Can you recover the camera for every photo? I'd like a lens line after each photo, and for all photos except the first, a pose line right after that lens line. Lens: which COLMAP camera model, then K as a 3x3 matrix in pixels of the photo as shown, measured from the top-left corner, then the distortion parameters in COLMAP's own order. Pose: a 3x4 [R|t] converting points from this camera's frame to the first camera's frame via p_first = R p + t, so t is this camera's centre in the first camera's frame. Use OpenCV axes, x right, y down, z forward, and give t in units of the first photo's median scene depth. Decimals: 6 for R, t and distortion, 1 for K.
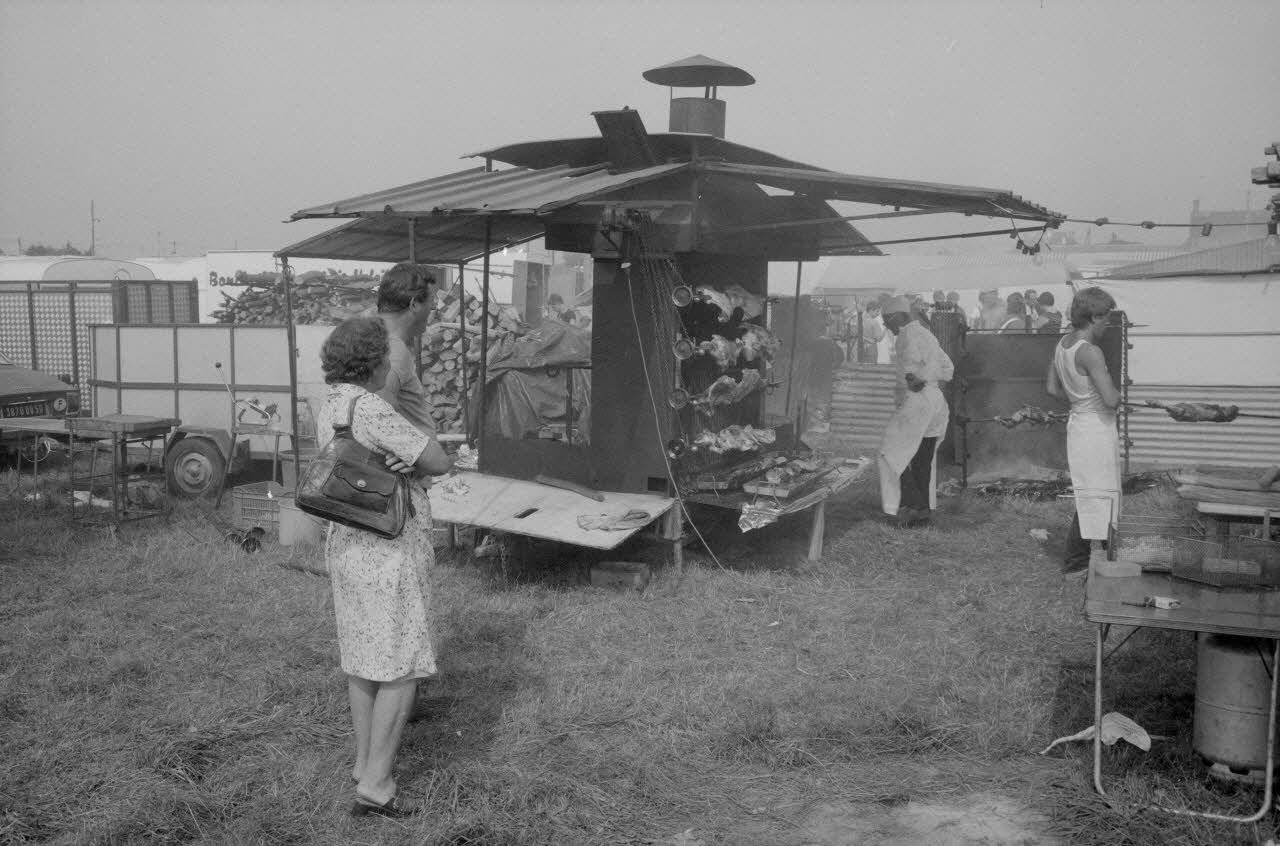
lens RADIAL K [[1294.4, 0, 642.2], [0, 1294.4, 397.3], [0, 0, 1]] dist [-0.002340, -0.022907]
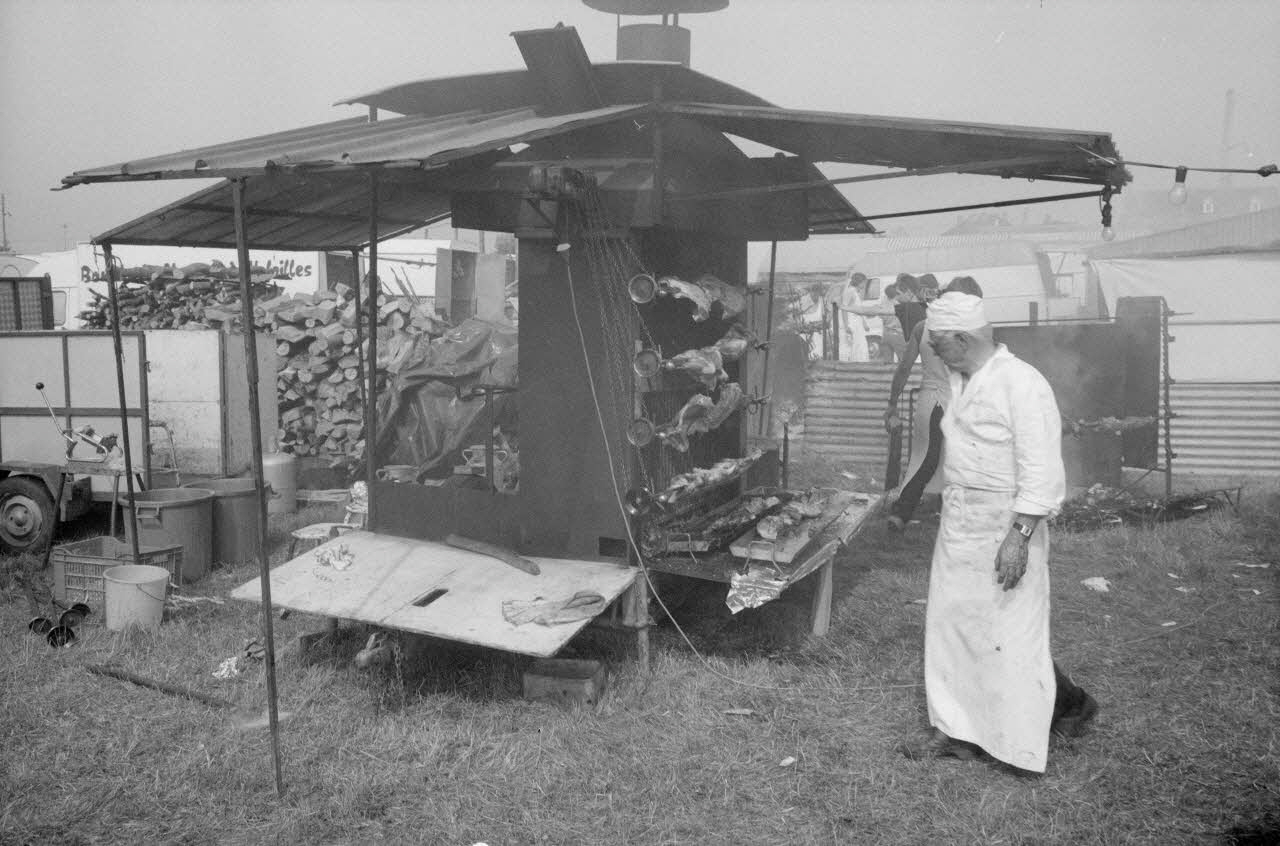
lens RADIAL K [[1294.4, 0, 642.2], [0, 1294.4, 397.3], [0, 0, 1]] dist [-0.002340, -0.022907]
pose [[0.998588, -0.020286, 0.049101, -0.005191], [0.019806, 0.999751, 0.010253, -0.022560], [-0.049297, -0.009266, 0.998741, 0.249395]]
